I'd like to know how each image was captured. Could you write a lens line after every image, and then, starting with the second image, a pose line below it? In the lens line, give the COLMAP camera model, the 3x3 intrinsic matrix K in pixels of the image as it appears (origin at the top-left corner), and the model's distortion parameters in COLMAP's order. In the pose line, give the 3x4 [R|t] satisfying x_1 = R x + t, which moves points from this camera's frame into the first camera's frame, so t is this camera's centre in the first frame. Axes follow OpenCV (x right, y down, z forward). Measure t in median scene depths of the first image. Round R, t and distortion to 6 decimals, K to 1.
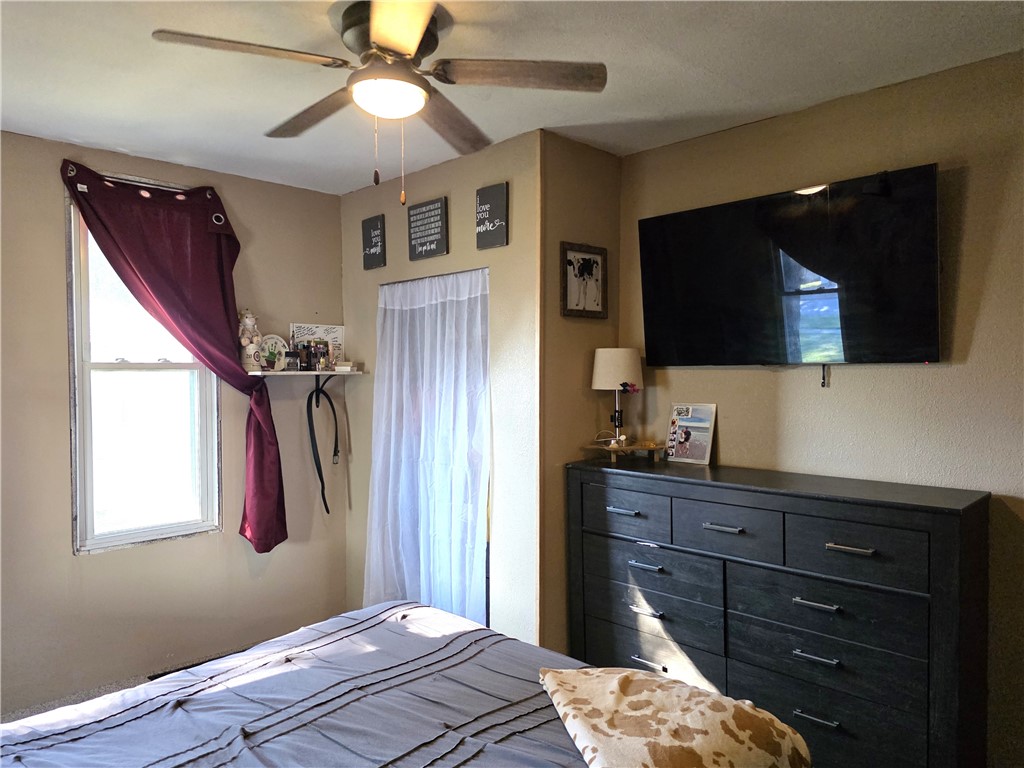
lens RADIAL K [[719.2, 0, 507.7], [0, 719.2, 388.6], [0, 0, 1]] dist [0.088100, -0.106488]
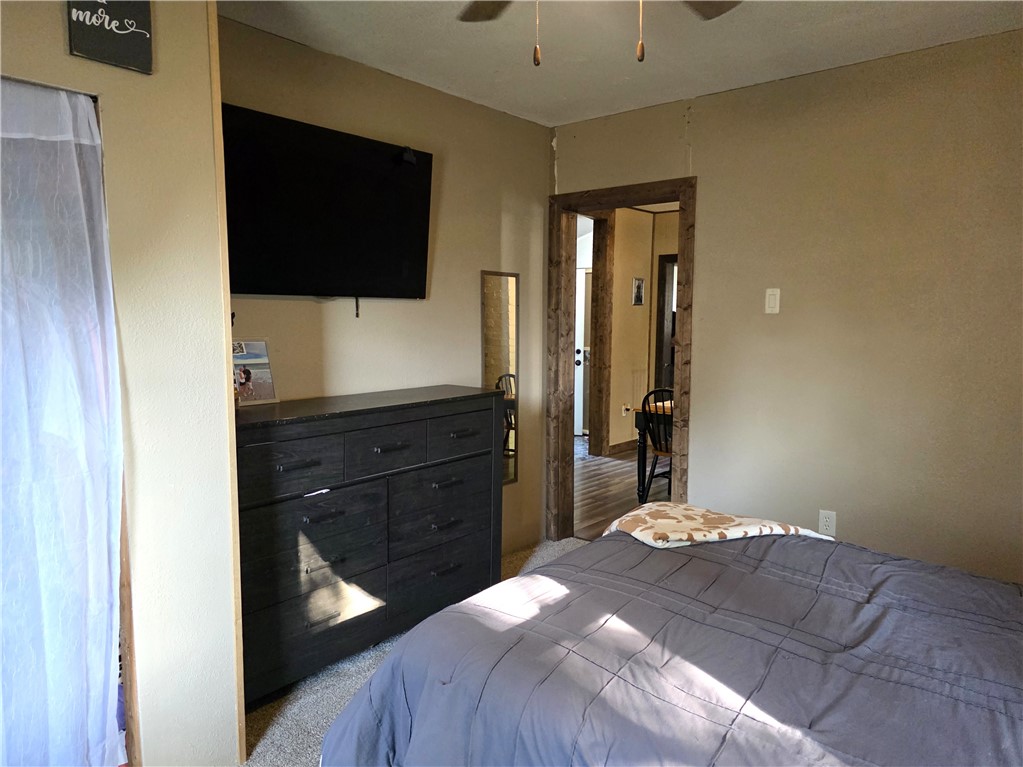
lens RADIAL K [[704.1, 0, 495.9], [0, 704.1, 389.8], [0, 0, 1]] dist [0.060741, -0.058564]
pose [[-0.086314, -0.097385, 0.991497, -0.624375], [0.026649, 0.994629, 0.100012, 0.005664], [-0.995912, 0.035055, -0.083255, 0.773678]]
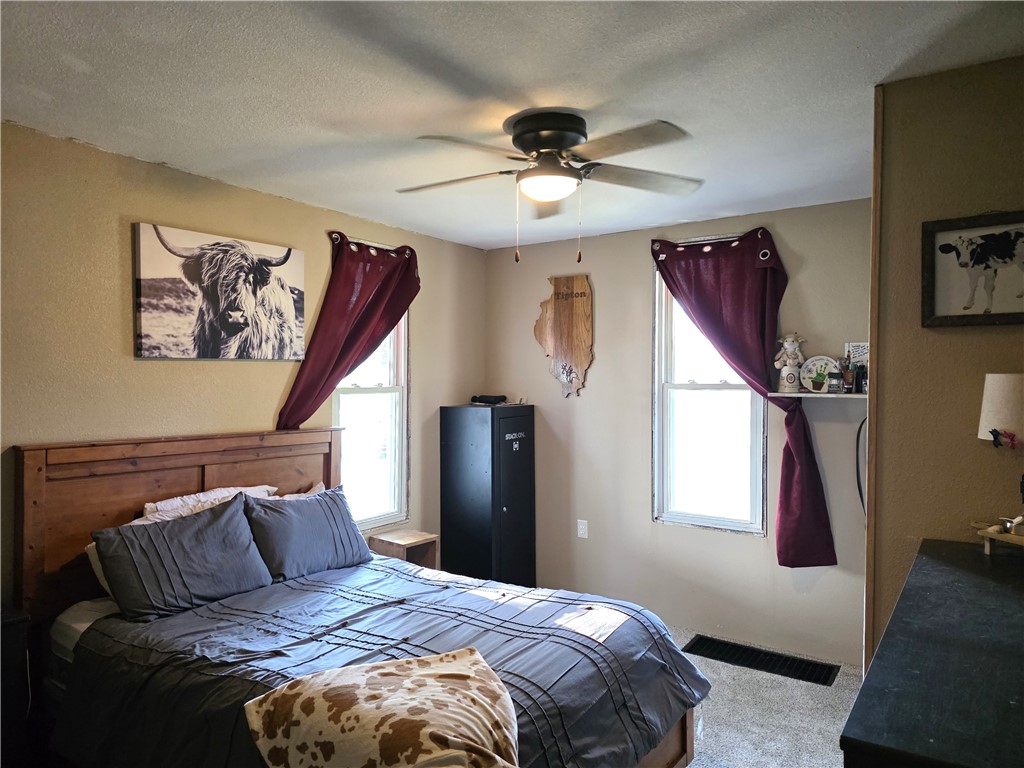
lens RADIAL K [[736.8, 0, 503.3], [0, 736.8, 385.3], [0, 0, 1]] dist [0.057854, -0.048960]
pose [[0.150253, 0.019914, -0.988447, 0.725593], [-0.028197, 0.999477, 0.015850, -0.044142], [0.988245, 0.025490, 0.150736, 0.480694]]
